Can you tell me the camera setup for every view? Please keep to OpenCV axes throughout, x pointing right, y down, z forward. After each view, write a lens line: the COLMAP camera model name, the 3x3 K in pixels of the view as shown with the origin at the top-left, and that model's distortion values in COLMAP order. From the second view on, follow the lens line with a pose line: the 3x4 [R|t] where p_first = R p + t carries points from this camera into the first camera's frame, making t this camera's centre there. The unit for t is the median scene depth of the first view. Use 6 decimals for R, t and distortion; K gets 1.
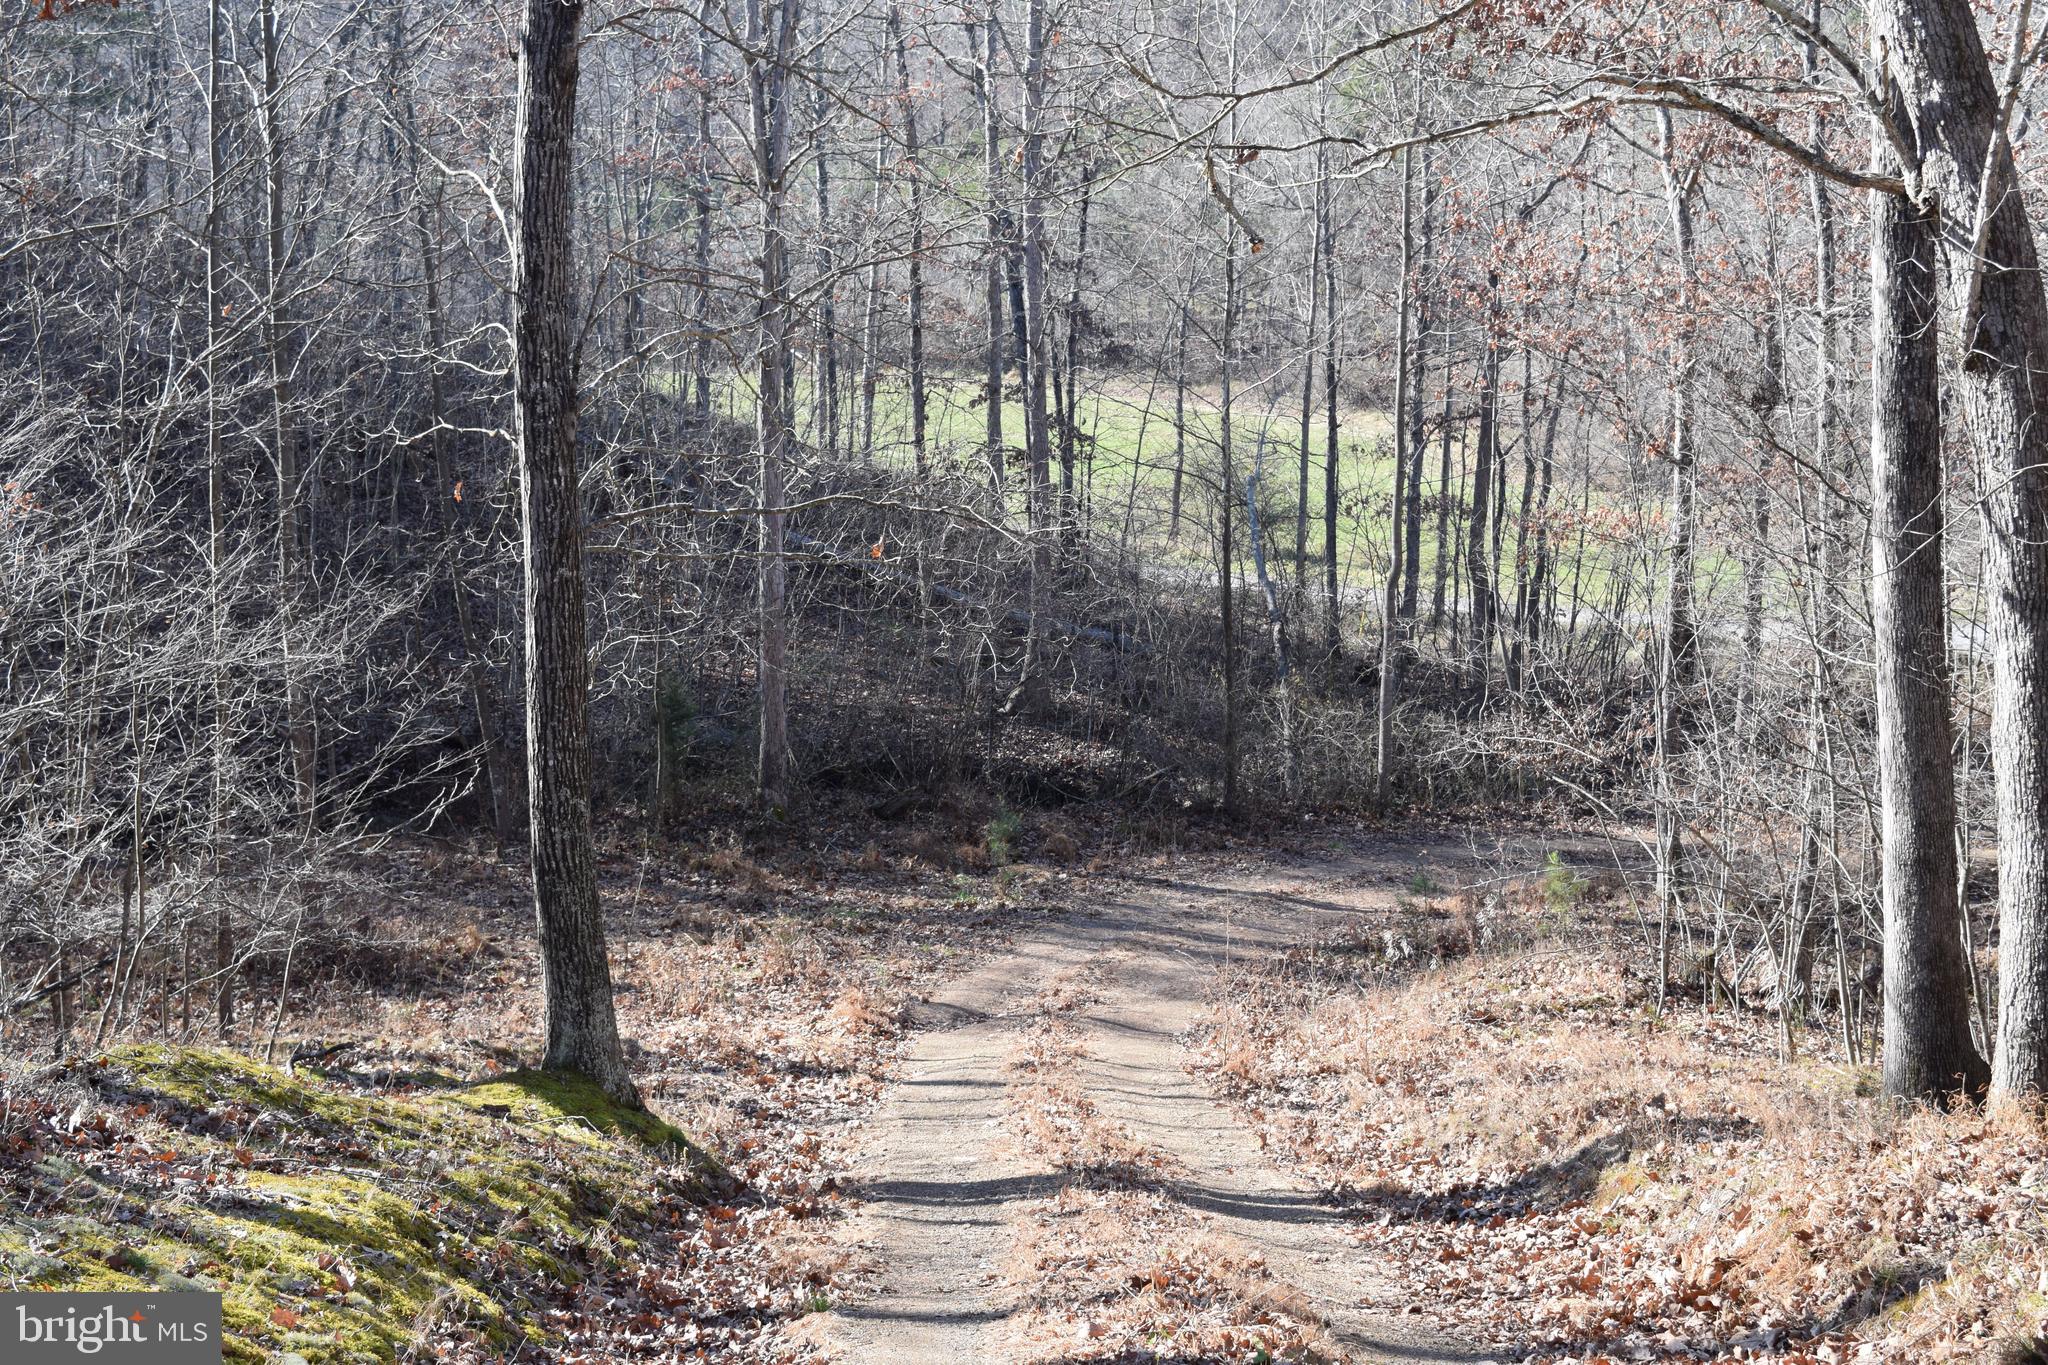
lens RADIAL K [[3025.2, 0, 1023.8], [0, 3025.2, 682.8], [0, 0, 1]] dist [-0.021881, 0.000000]
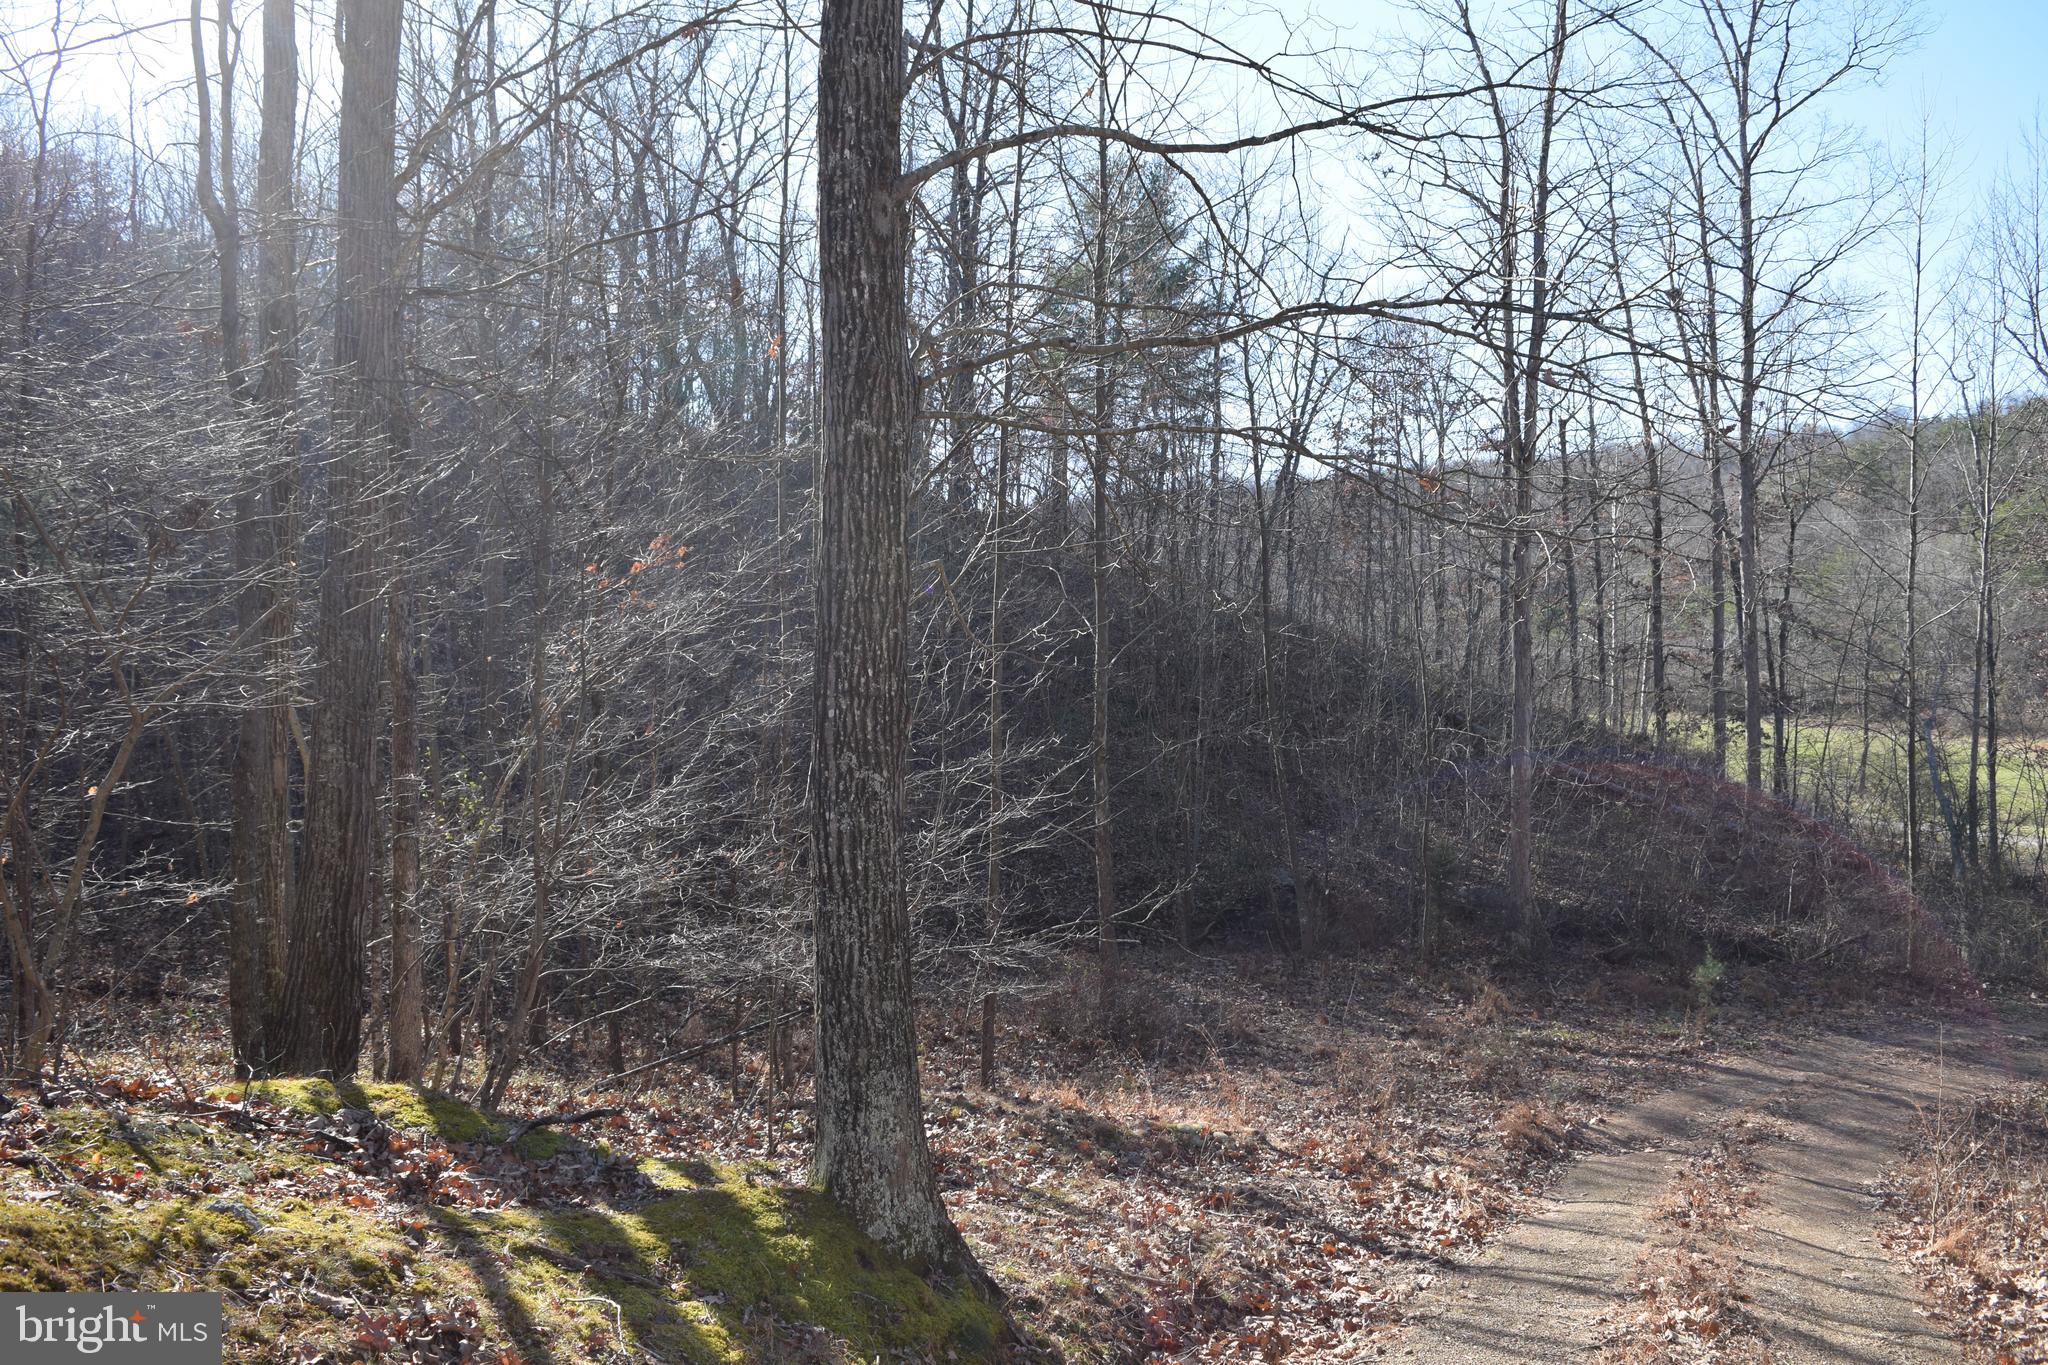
lens RADIAL K [[1636.7, 0, 1024.4], [0, 1636.7, 682.5], [0, 0, 1]] dist [-0.086075, 0.019285]
pose [[0.908506, 0.001191, -0.417870, 0.012640], [-0.057066, 0.990981, -0.121245, 0.025535], [0.413956, 0.133998, 0.900380, 0.294186]]
